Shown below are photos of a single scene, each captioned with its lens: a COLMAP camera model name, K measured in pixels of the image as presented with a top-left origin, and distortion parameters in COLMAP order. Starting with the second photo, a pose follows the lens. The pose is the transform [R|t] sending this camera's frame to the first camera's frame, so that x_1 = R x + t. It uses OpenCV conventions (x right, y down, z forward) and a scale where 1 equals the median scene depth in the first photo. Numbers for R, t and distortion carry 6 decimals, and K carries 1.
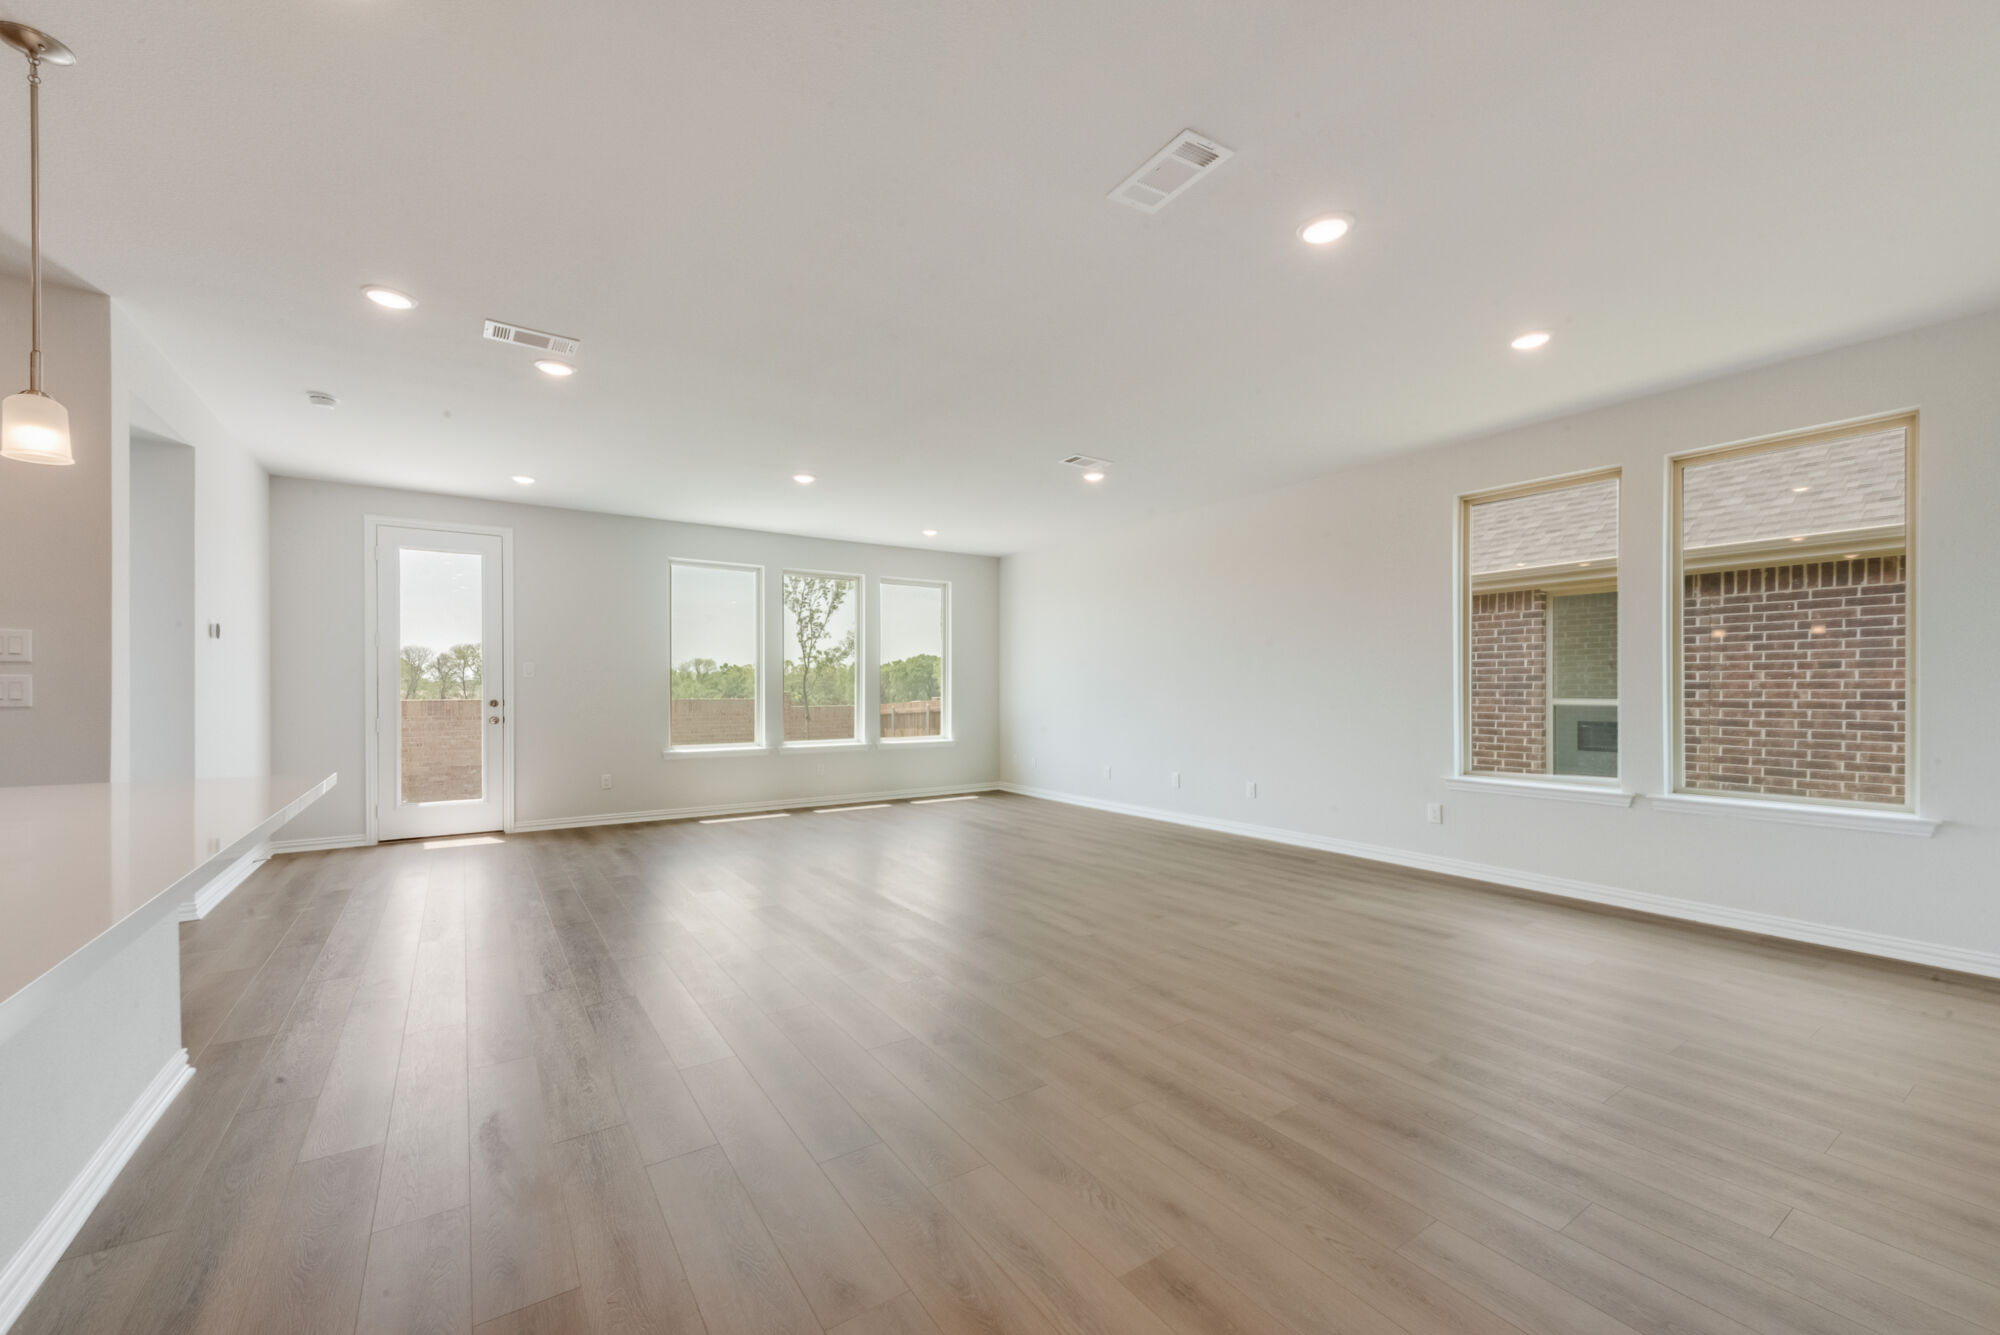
lens RADIAL K [[794.1, 0, 1003.5], [0, 794.1, 690.3], [0, 0, 1]] dist [0.010374, -0.000391]
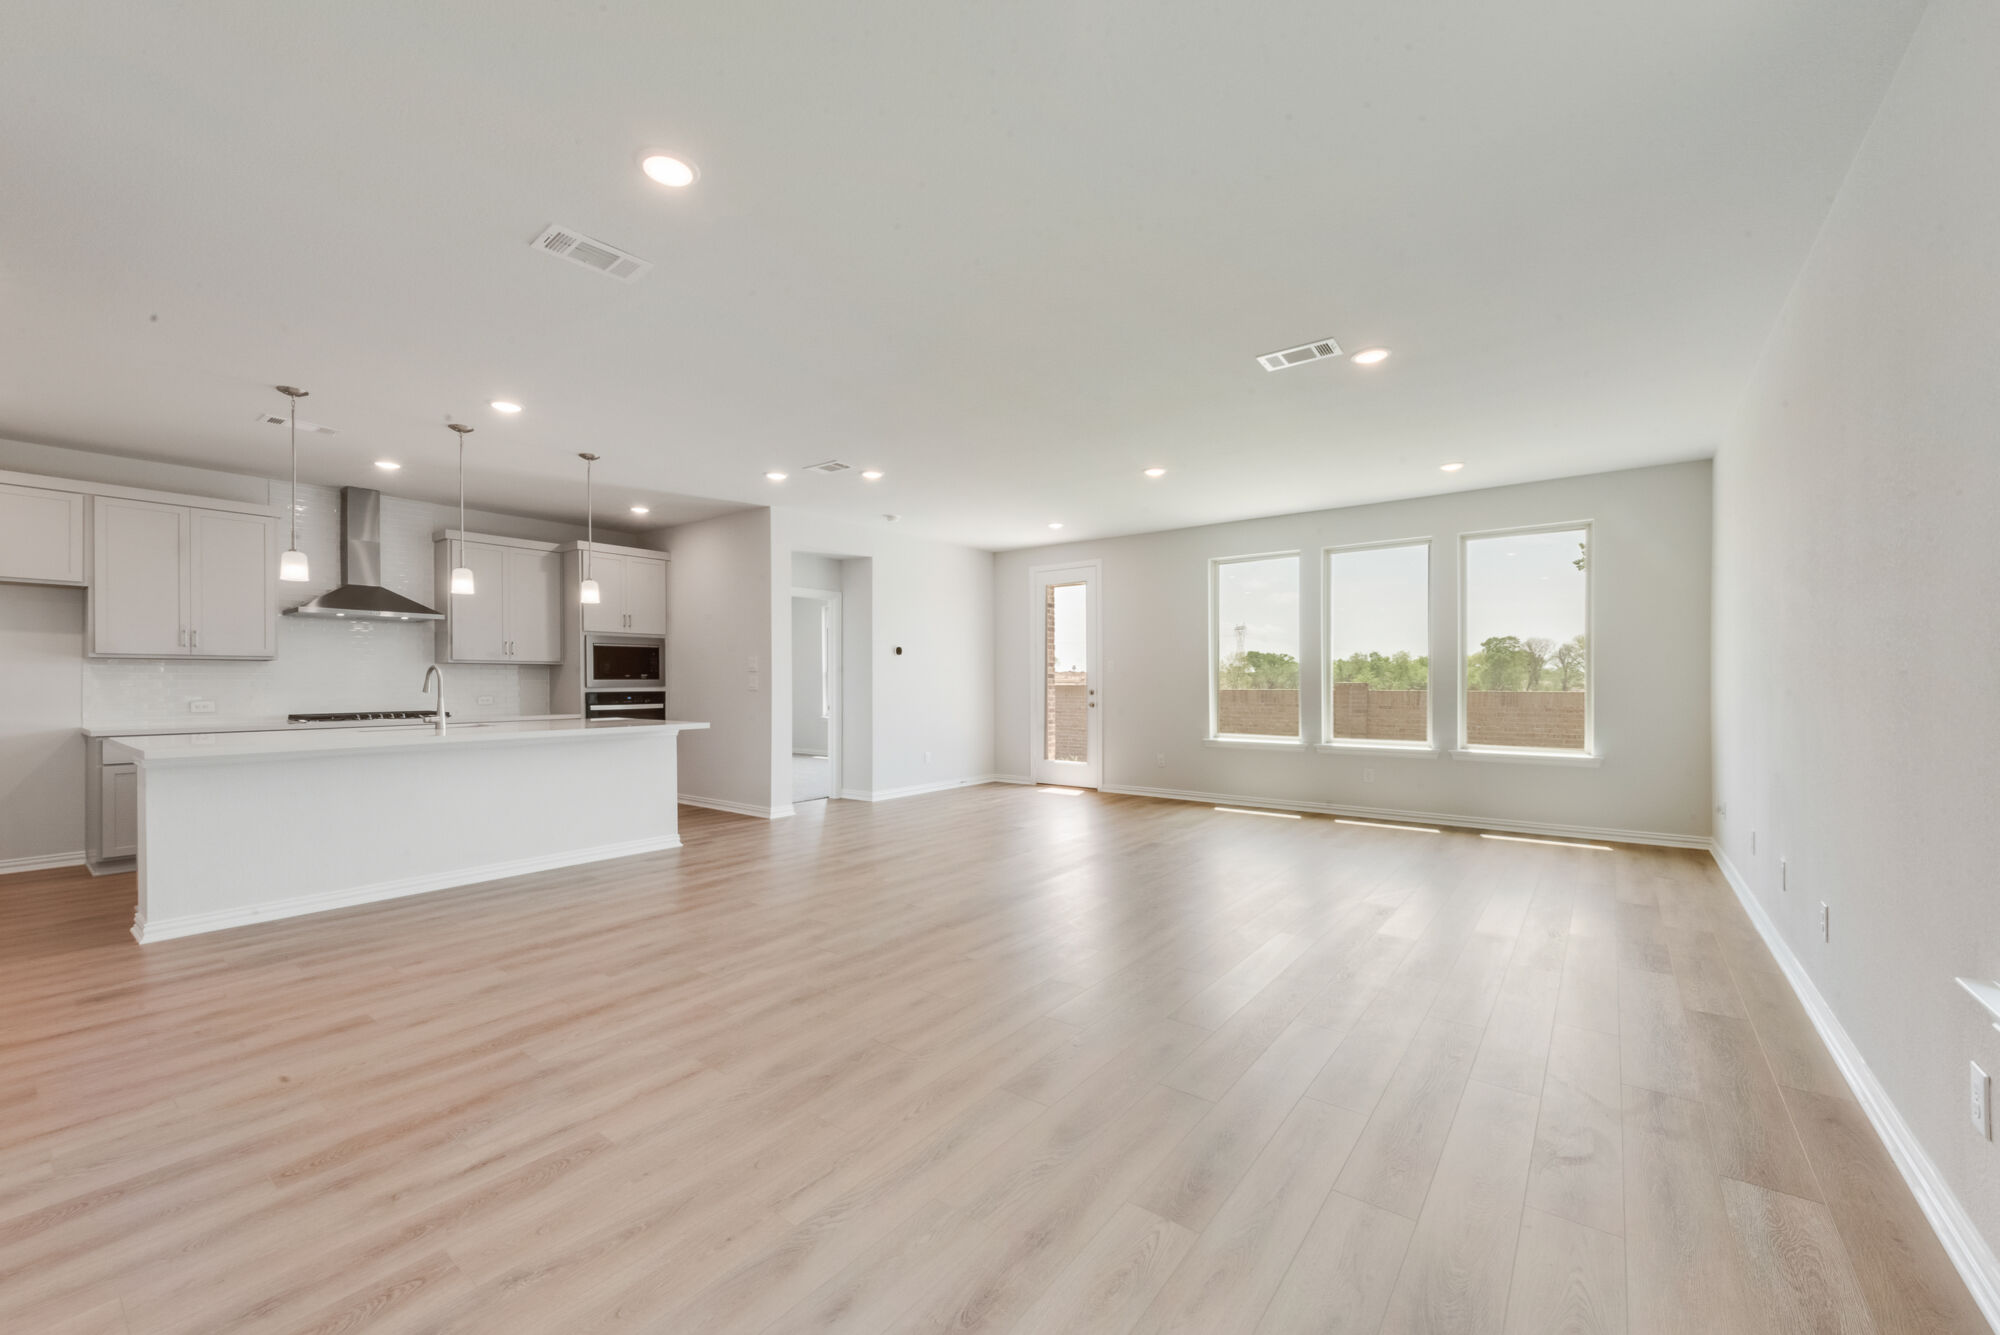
lens RADIAL K [[782.8, 0, 1001.0], [0, 782.8, 681.0], [0, 0, 1]] dist [0.006268, 0.000184]
pose [[0.318430, 0.001080, -0.947946, 0.593600], [-0.000155, 0.999999, 0.001087, -0.004154], [0.947946, -0.000199, 0.318430, 0.465559]]
